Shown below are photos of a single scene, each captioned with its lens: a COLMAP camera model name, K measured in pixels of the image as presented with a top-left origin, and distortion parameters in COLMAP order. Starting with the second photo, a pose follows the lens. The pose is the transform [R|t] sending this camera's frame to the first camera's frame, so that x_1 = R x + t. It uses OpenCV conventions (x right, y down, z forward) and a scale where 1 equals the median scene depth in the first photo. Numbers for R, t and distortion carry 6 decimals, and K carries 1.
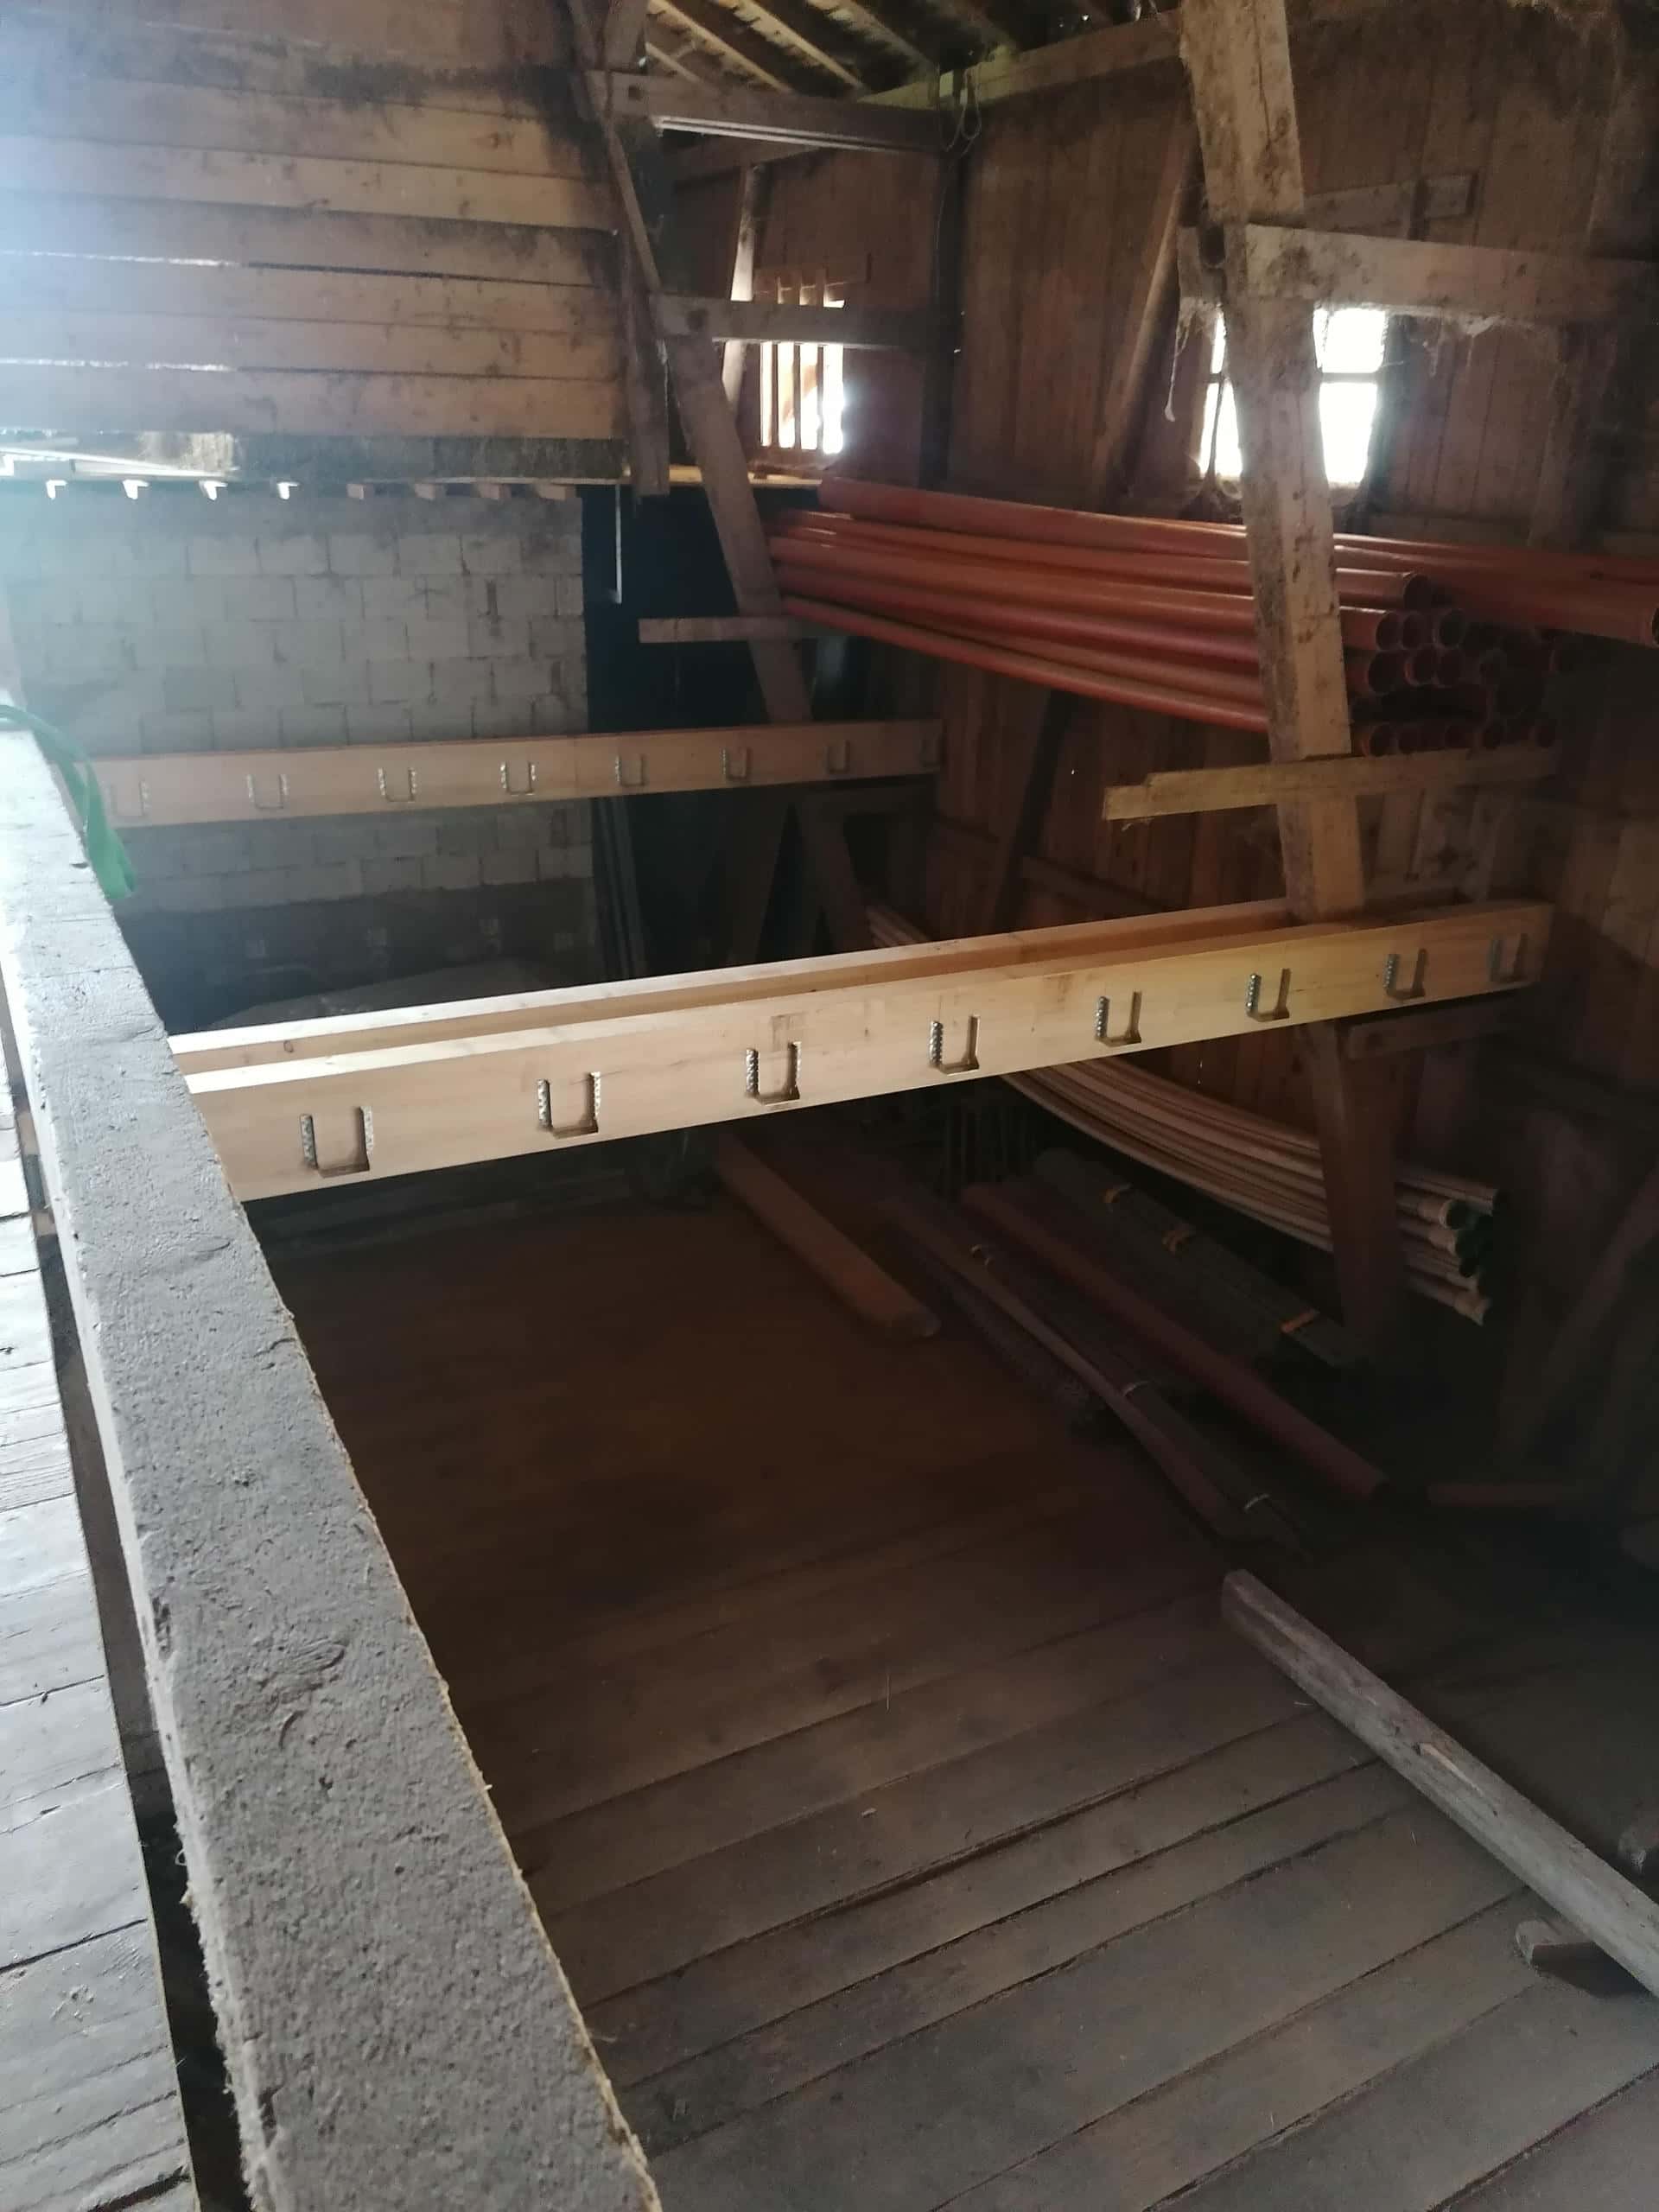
lens RADIAL K [[1664.3, 0, 867.4], [0, 1664.3, 1112.5], [0, 0, 1]] dist [0.129820, -0.146409]
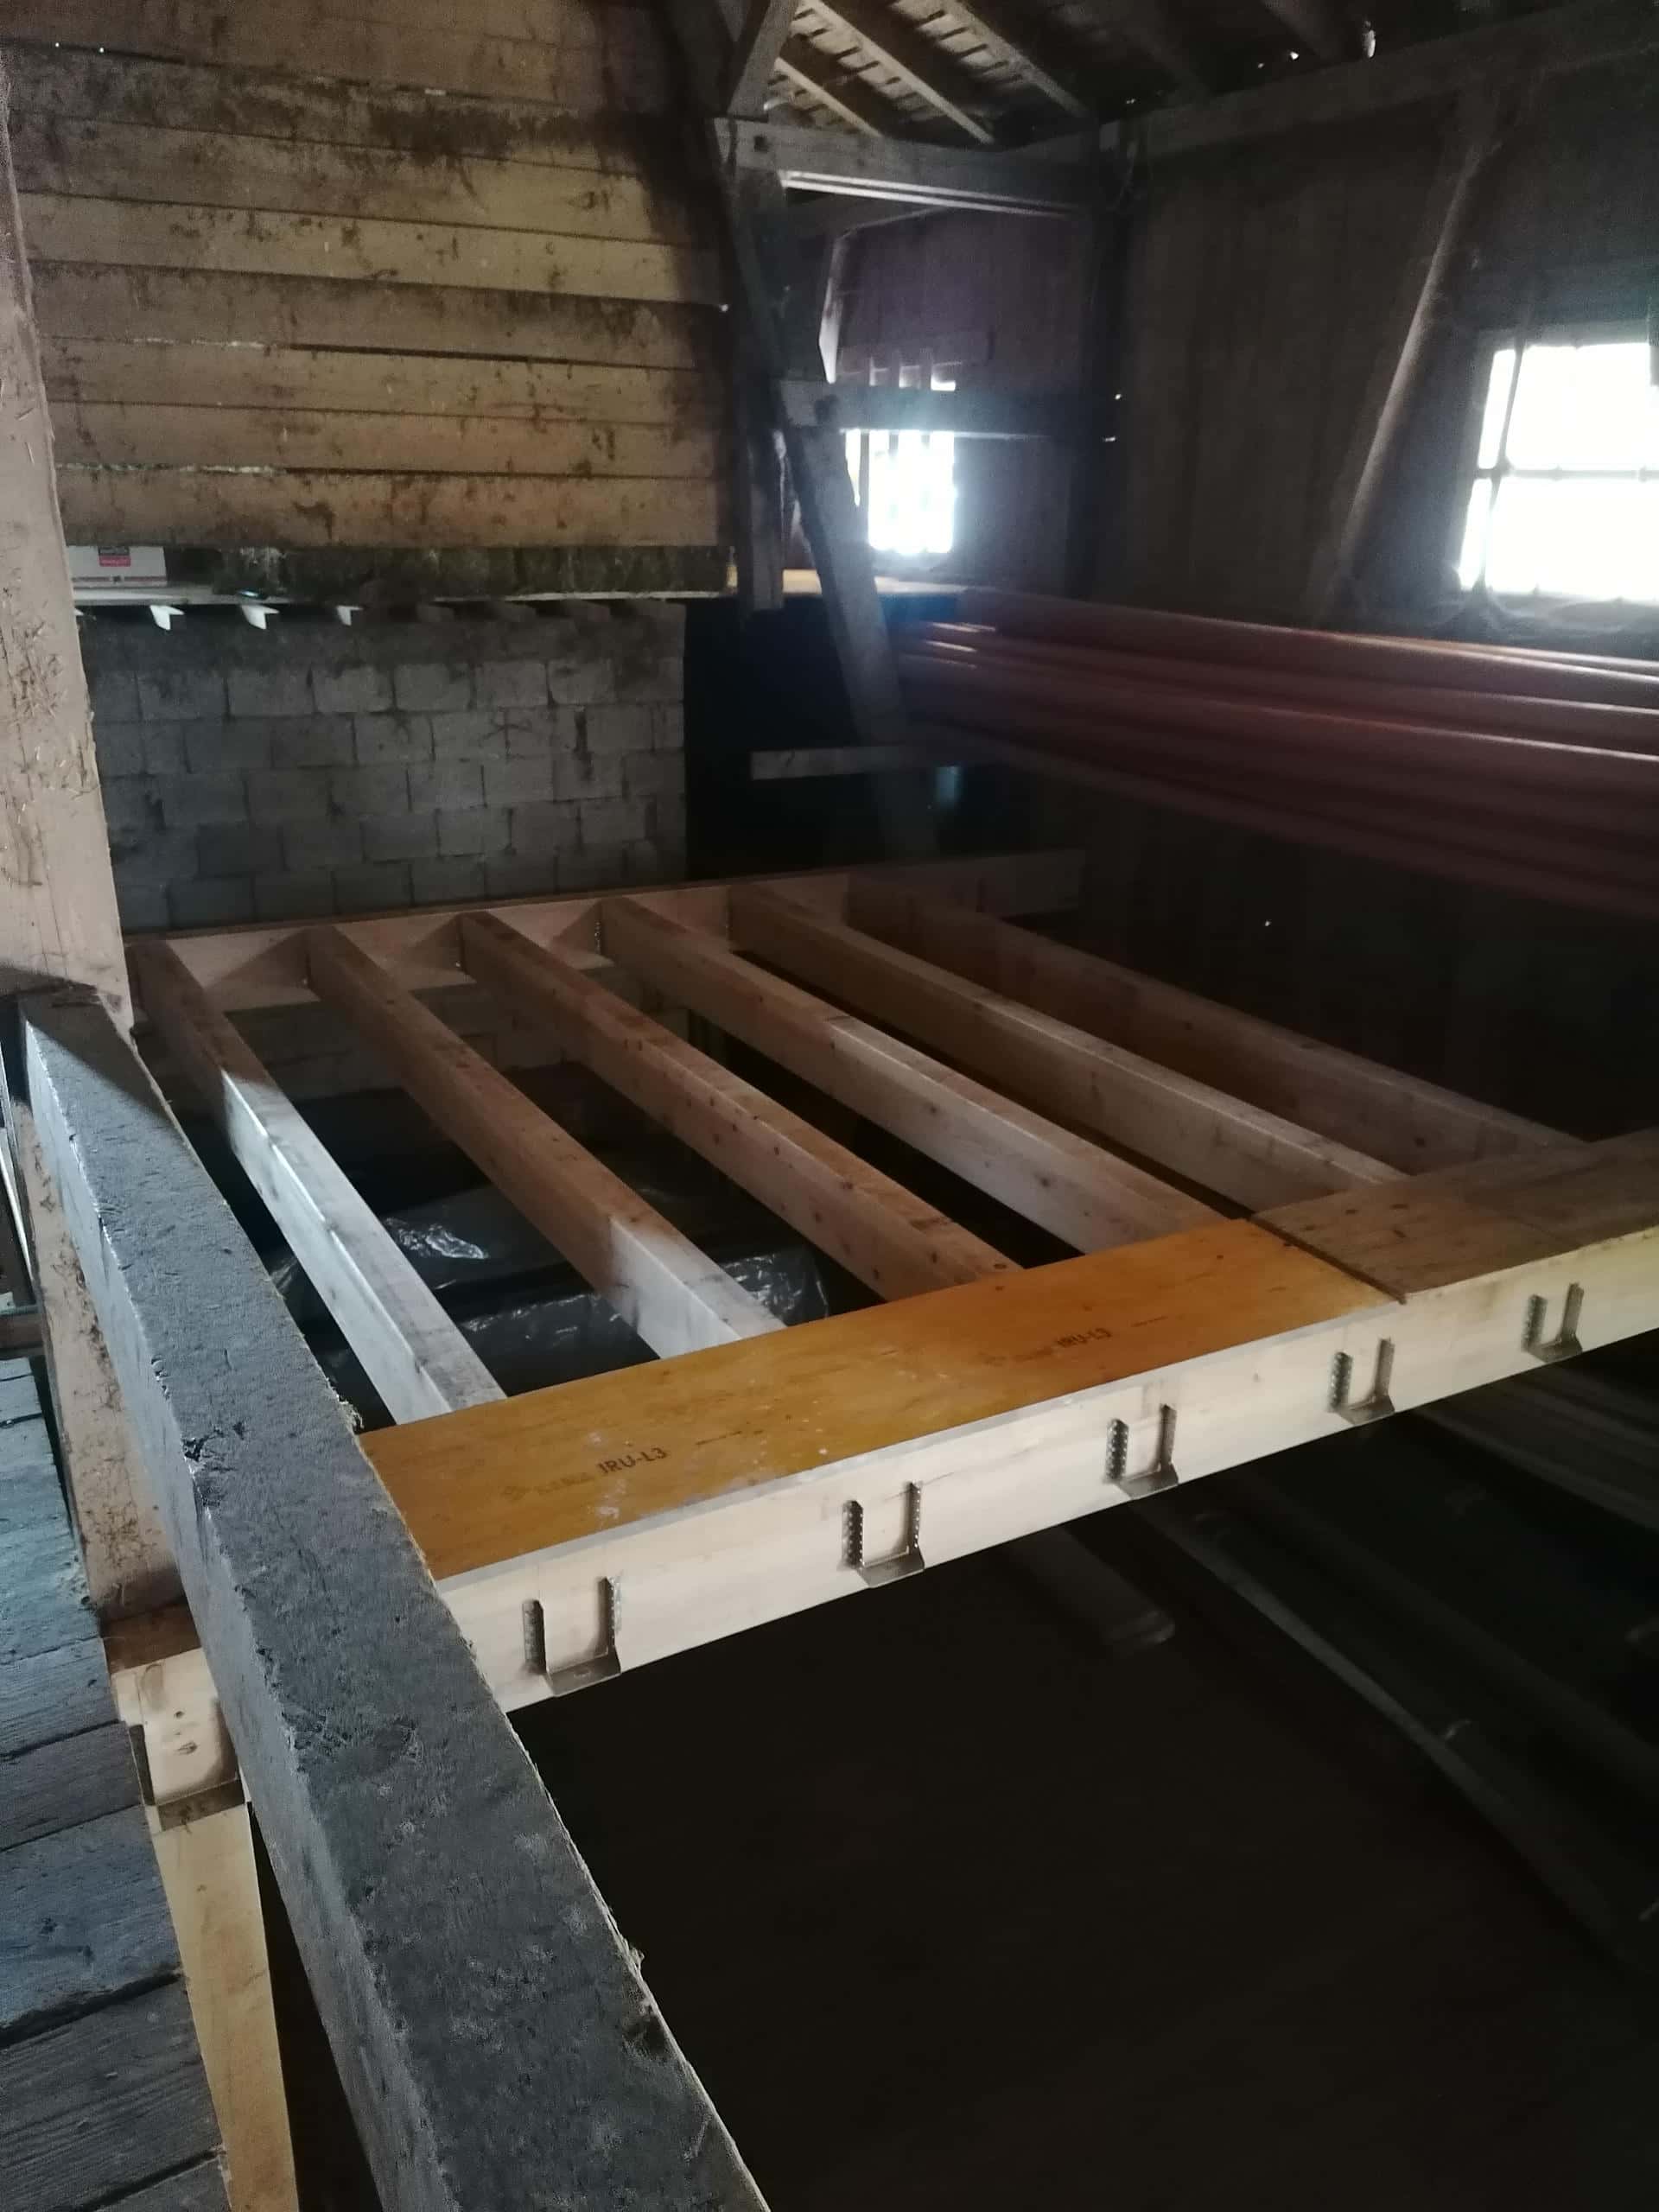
lens RADIAL K [[1706.1, 0, 918.7], [0, 1706.1, 1145.6], [0, 0, 1]] dist [0.146845, -0.194162]
pose [[0.999051, -0.021486, 0.037892, -0.095626], [0.022581, 0.999333, -0.028711, -0.072733], [-0.037250, 0.029539, 0.998869, 0.141822]]
